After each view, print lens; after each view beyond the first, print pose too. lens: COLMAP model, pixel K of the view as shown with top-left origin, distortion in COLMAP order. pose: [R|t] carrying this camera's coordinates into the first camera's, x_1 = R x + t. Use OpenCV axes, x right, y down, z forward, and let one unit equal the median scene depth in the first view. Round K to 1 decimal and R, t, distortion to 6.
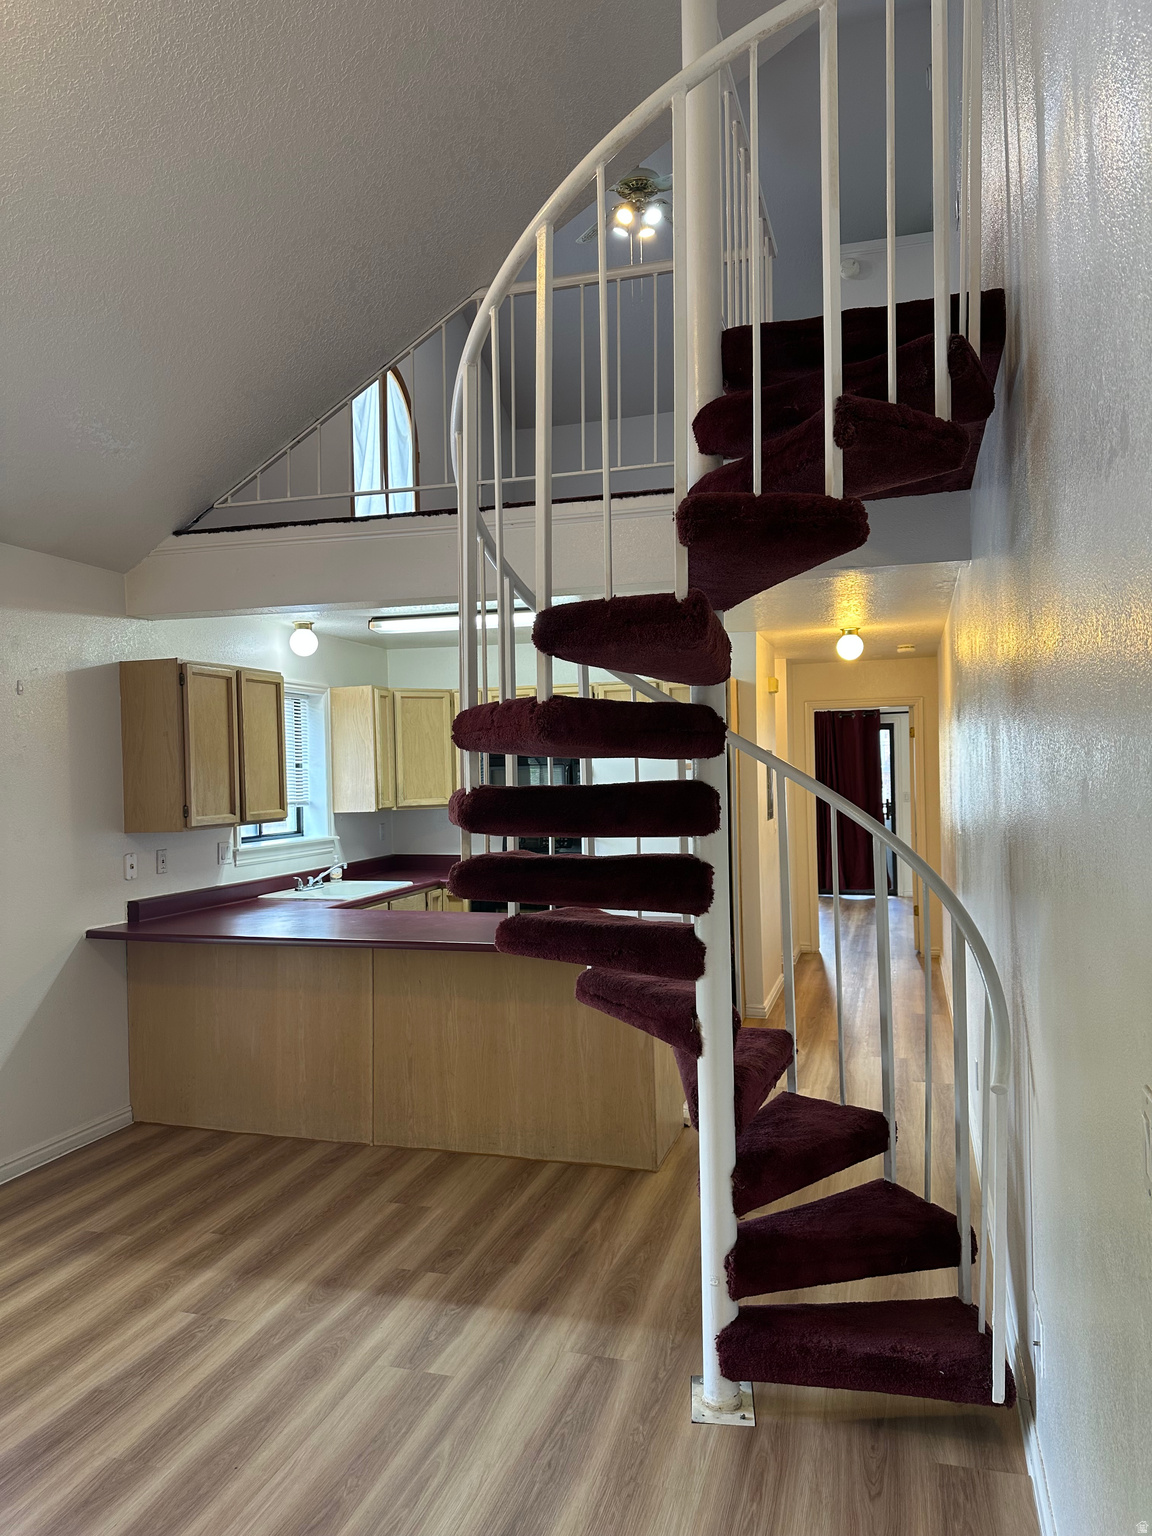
lens RADIAL K [[1061.7, 0, 564.3], [0, 1061.7, 766.6], [0, 0, 1]] dist [0.069470, -0.064013]
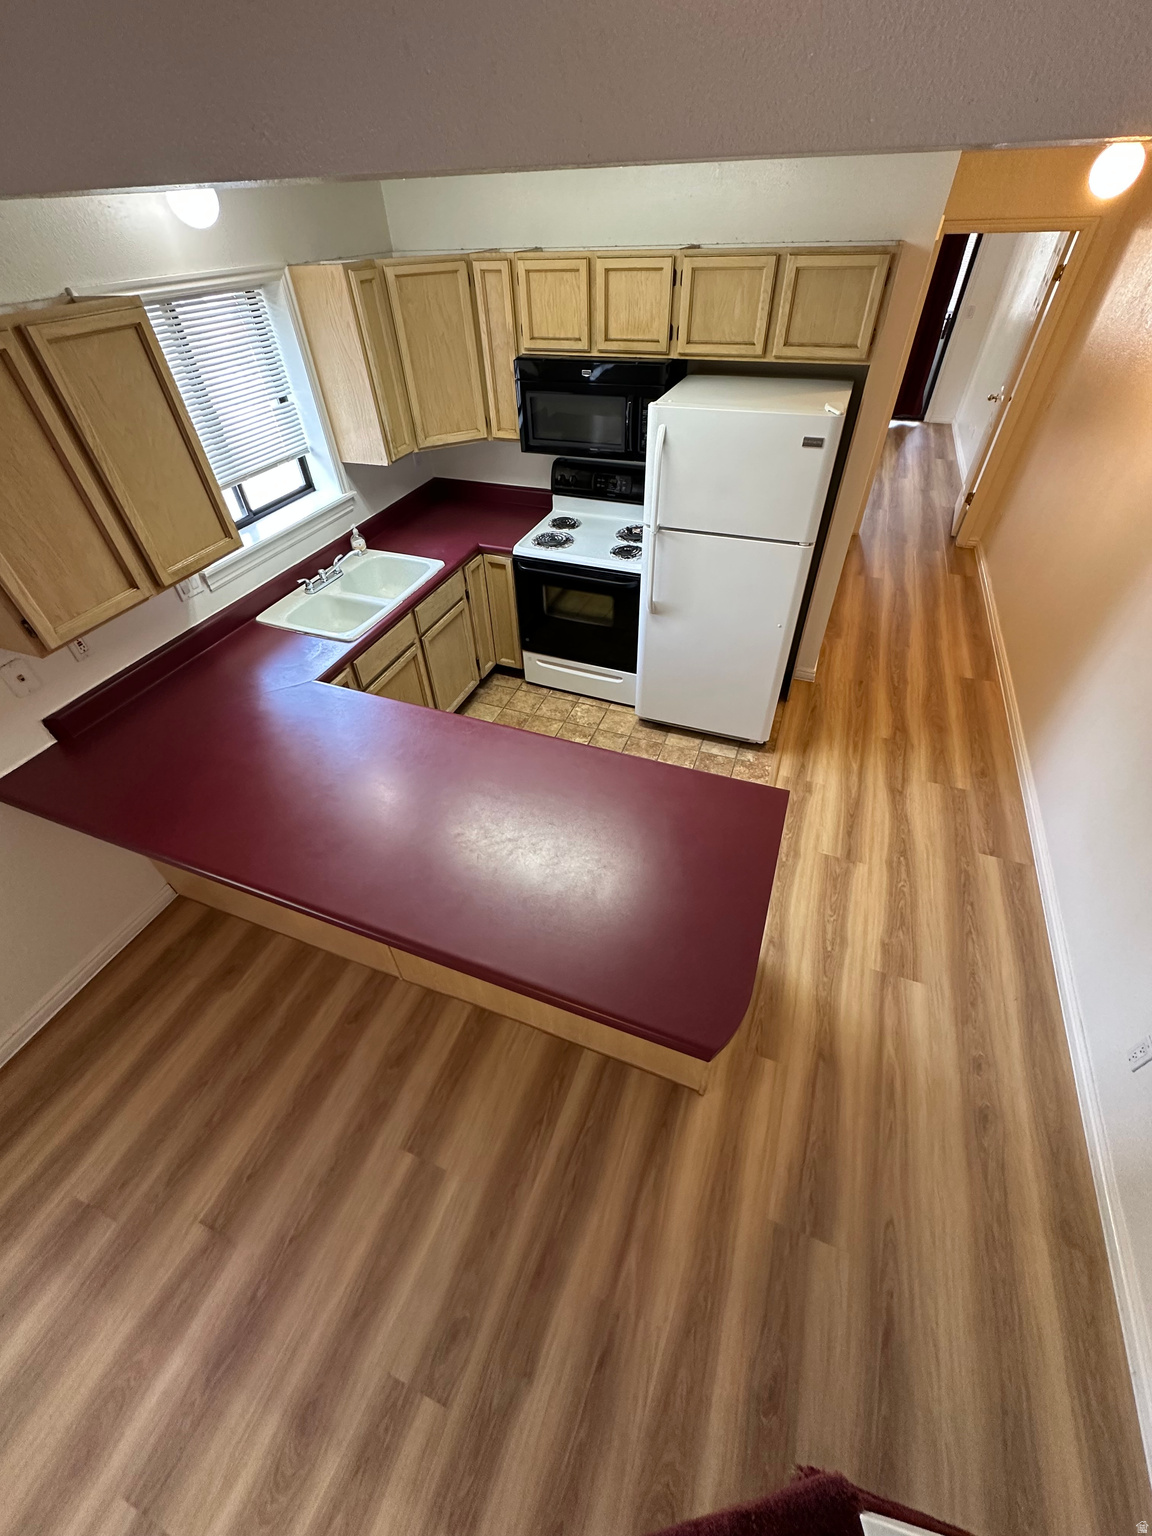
lens RADIAL K [[612.0, 0, 574.4], [0, 612.0, 766.6], [0, 0, 1]] dist [-0.002682, 0.000300]
pose [[0.997593, 0.039059, -0.057298, -0.001769], [0.010777, 0.728907, 0.684528, -0.157187], [0.068502, -0.683498, 0.726731, 0.753343]]
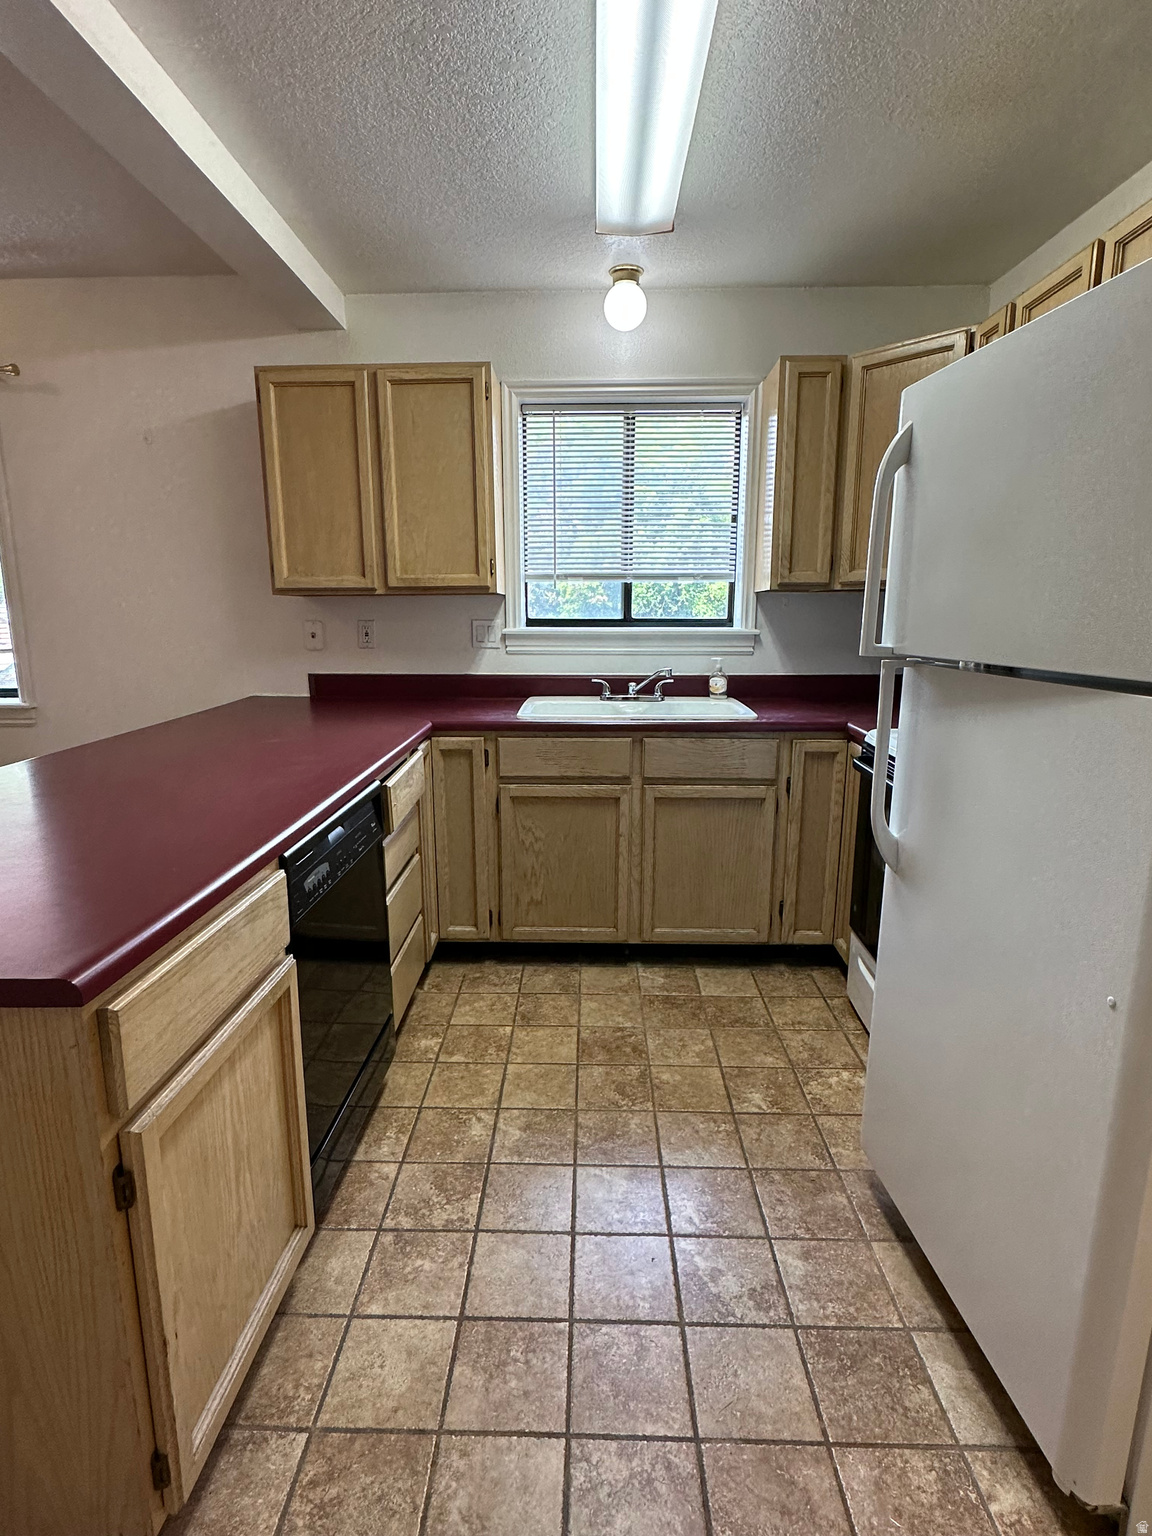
lens RADIAL K [[780.5, 0, 569.8], [0, 780.5, 767.2], [0, 0, 1]] dist [-0.001838, 0.000366]
pose [[0.269624, 0.213028, -0.939107, 0.317998], [0.003414, 0.975006, 0.222152, 0.062116], [0.962960, -0.063103, 0.262158, 1.132767]]
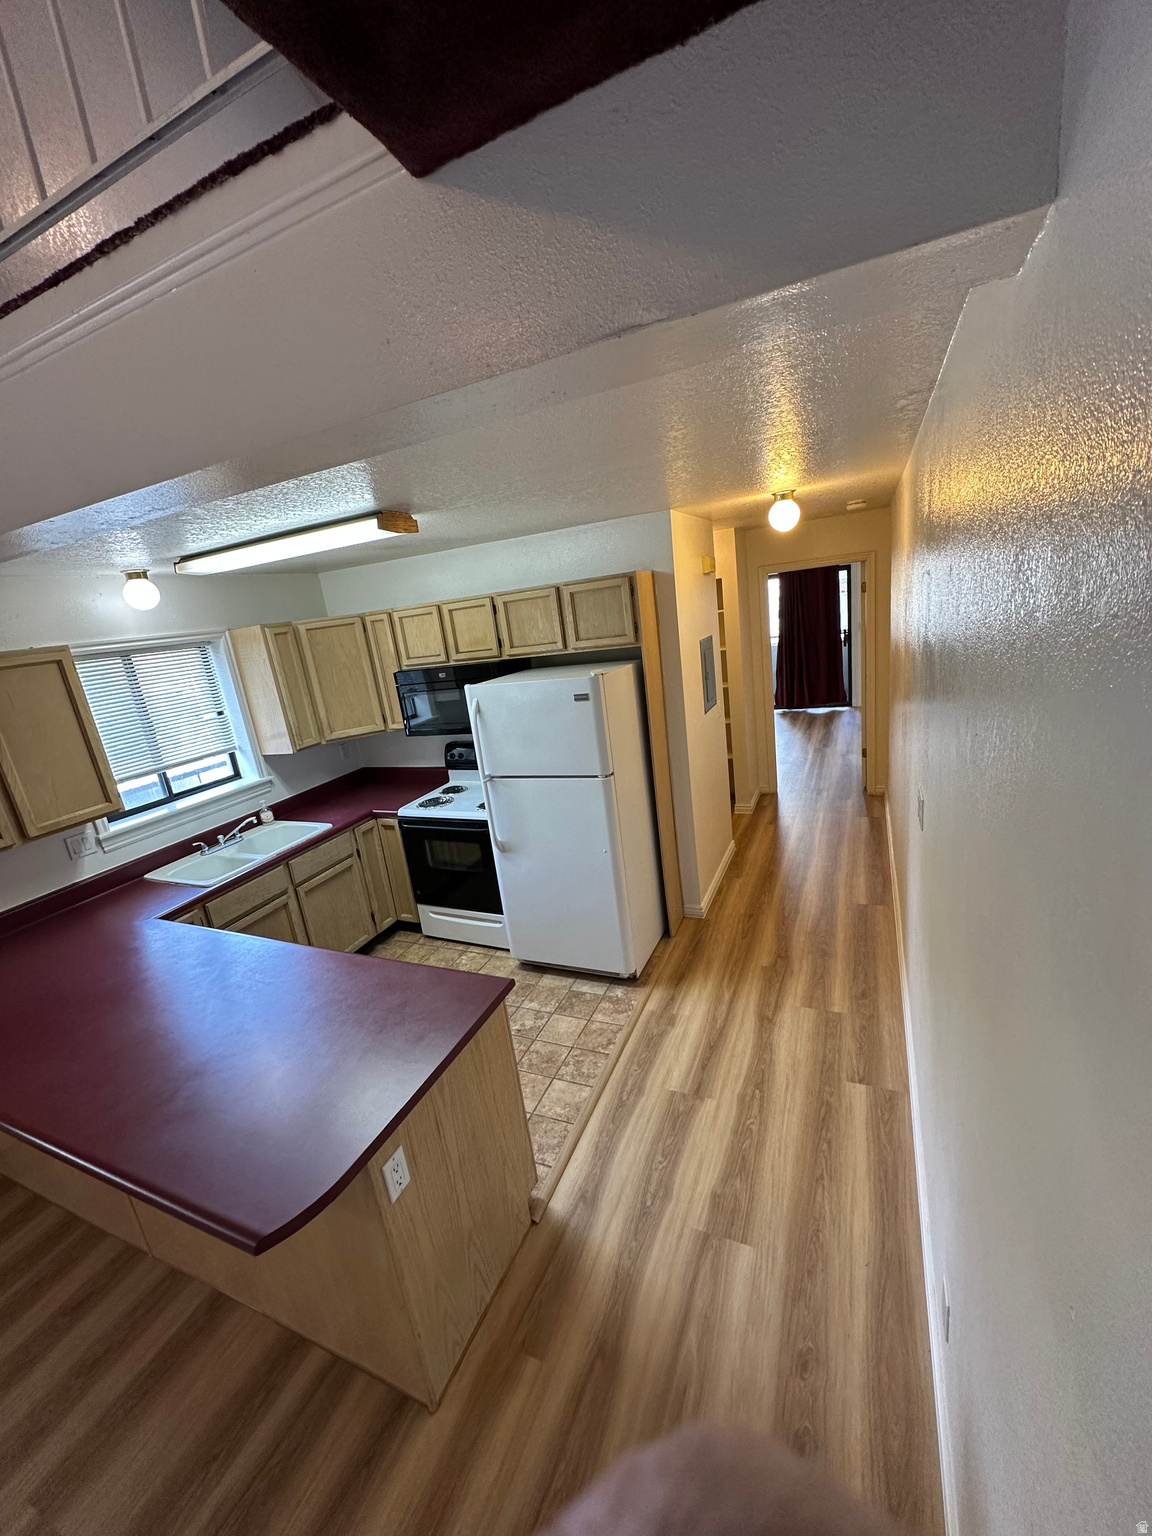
lens RADIAL K [[612.0, 0, 574.4], [0, 612.0, 766.6], [0, 0, 1]] dist [-0.002682, 0.000300]
pose [[0.987122, -0.070971, -0.143367, 0.240021], [0.106977, 0.959193, 0.261735, -0.098871], [0.118941, -0.273701, 0.954432, 0.701008]]
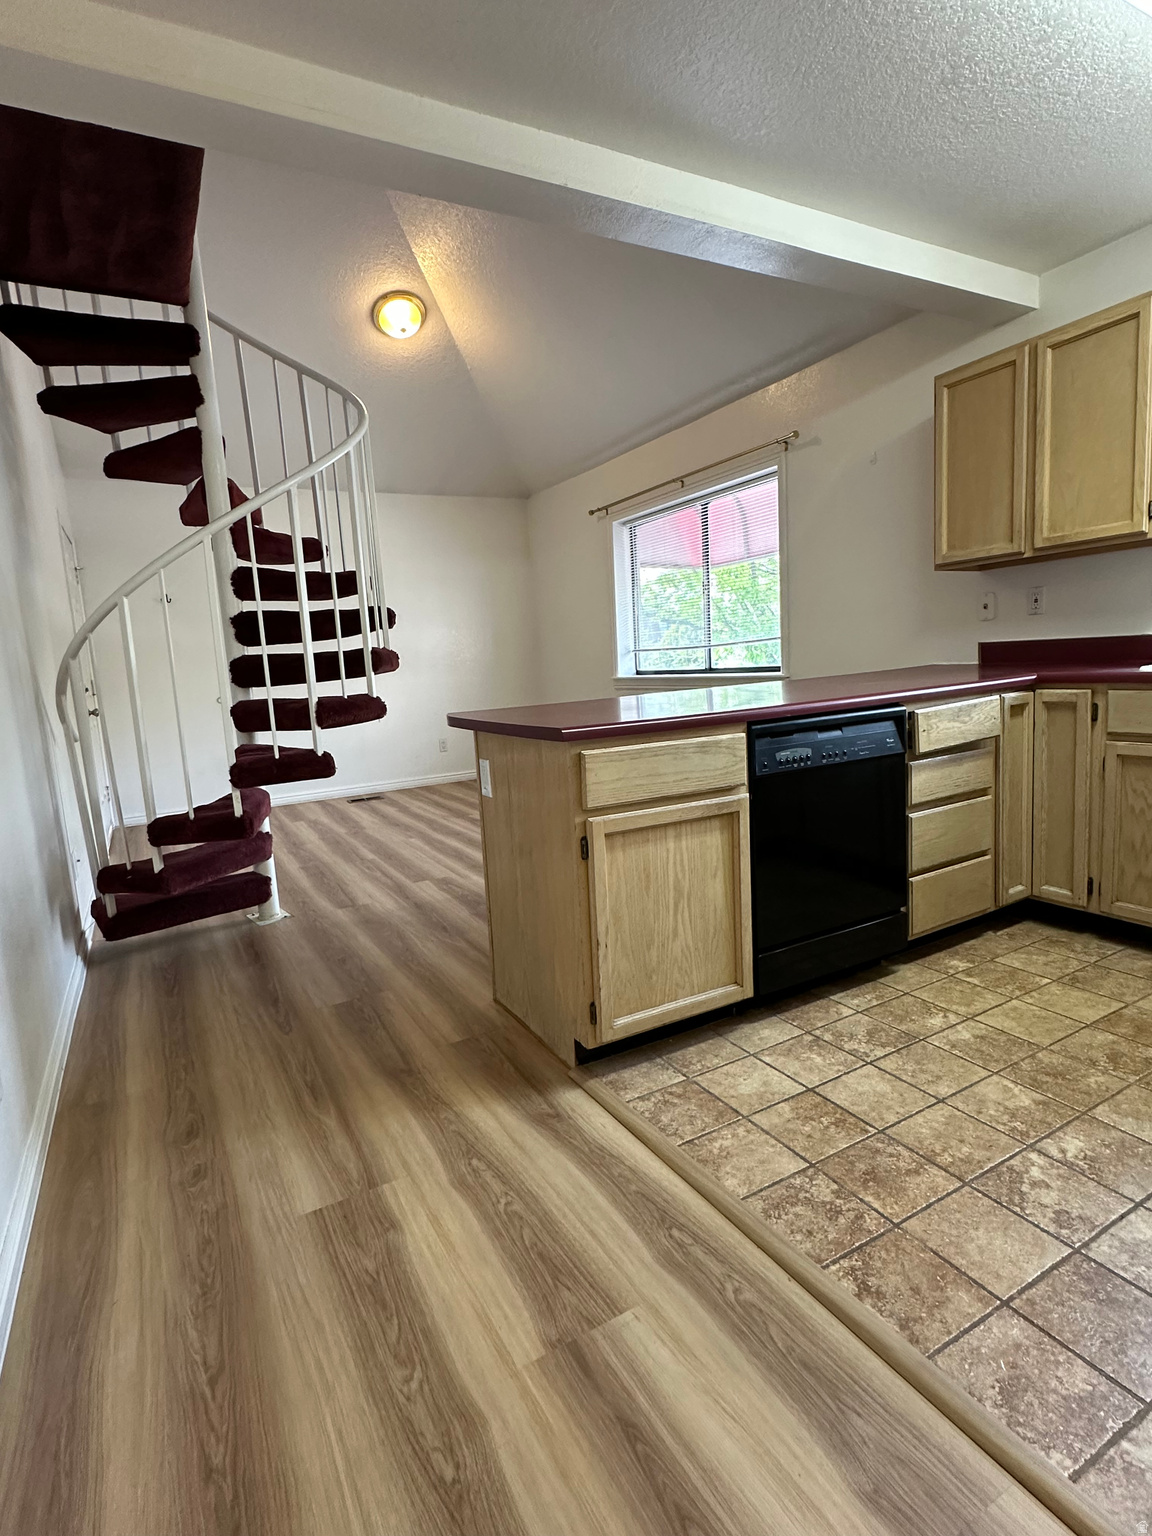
lens RADIAL K [[782.0, 0, 569.7], [0, 782.0, 764.9], [0, 0, 1]] dist [0.002302, 0.000279]
pose [[-0.689908, 0.160270, -0.705933, 0.408416], [0.081446, 0.986177, 0.144298, 0.111688], [0.719301, 0.042057, -0.693424, 1.347584]]
